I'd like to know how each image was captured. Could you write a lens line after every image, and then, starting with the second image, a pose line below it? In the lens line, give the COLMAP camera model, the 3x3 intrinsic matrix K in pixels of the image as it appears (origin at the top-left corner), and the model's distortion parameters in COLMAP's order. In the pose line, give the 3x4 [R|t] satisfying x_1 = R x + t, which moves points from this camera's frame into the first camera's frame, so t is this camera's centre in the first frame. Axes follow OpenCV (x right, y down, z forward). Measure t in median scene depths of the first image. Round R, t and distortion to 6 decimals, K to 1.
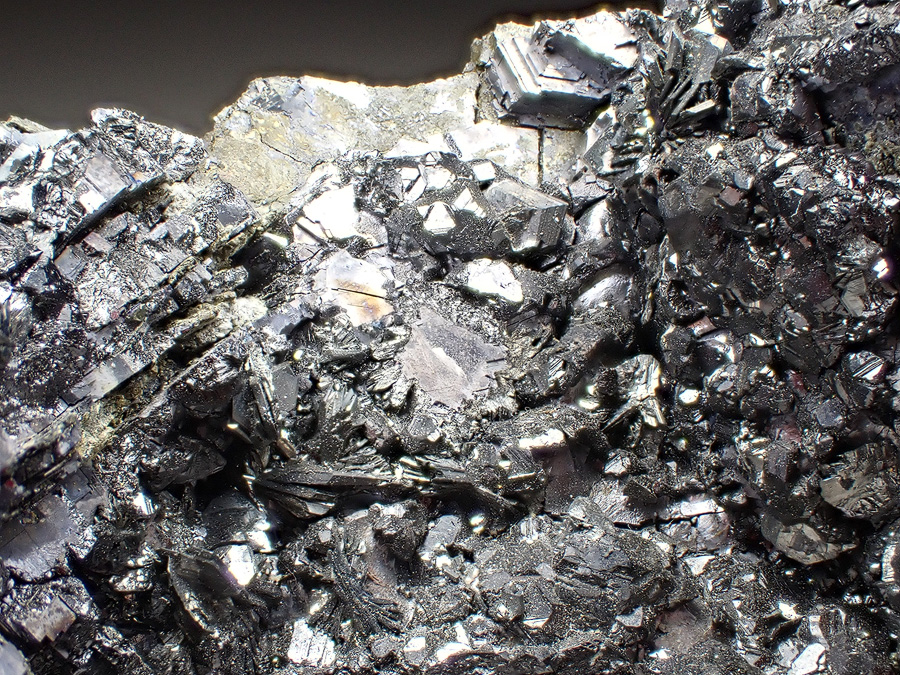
lens RADIAL K [[1515.0, 0, 450.0], [0, 1515.0, 337.5], [0, 0, 1]] dist [0.018814, 0.155089]
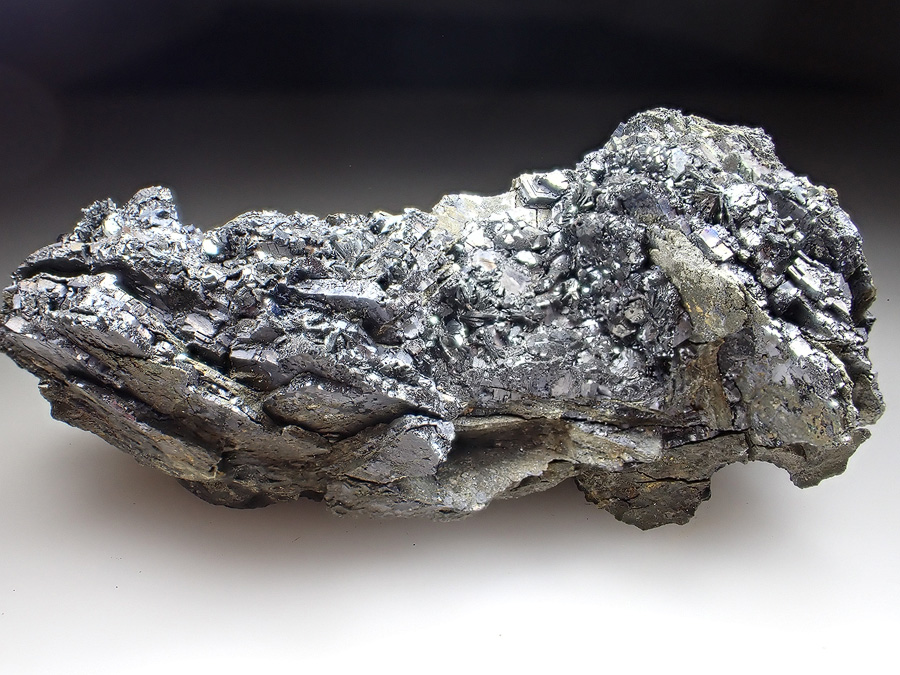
lens RADIAL K [[860.1, 0, 450.0], [0, 860.1, 337.5], [0, 0, 1]] dist [0.002516, 0.001365]
pose [[0.999719, -0.023613, -0.002218, -0.144723], [0.023671, 0.999217, 0.031699, 0.077132], [0.001468, -0.031743, 0.999495, -0.920228]]
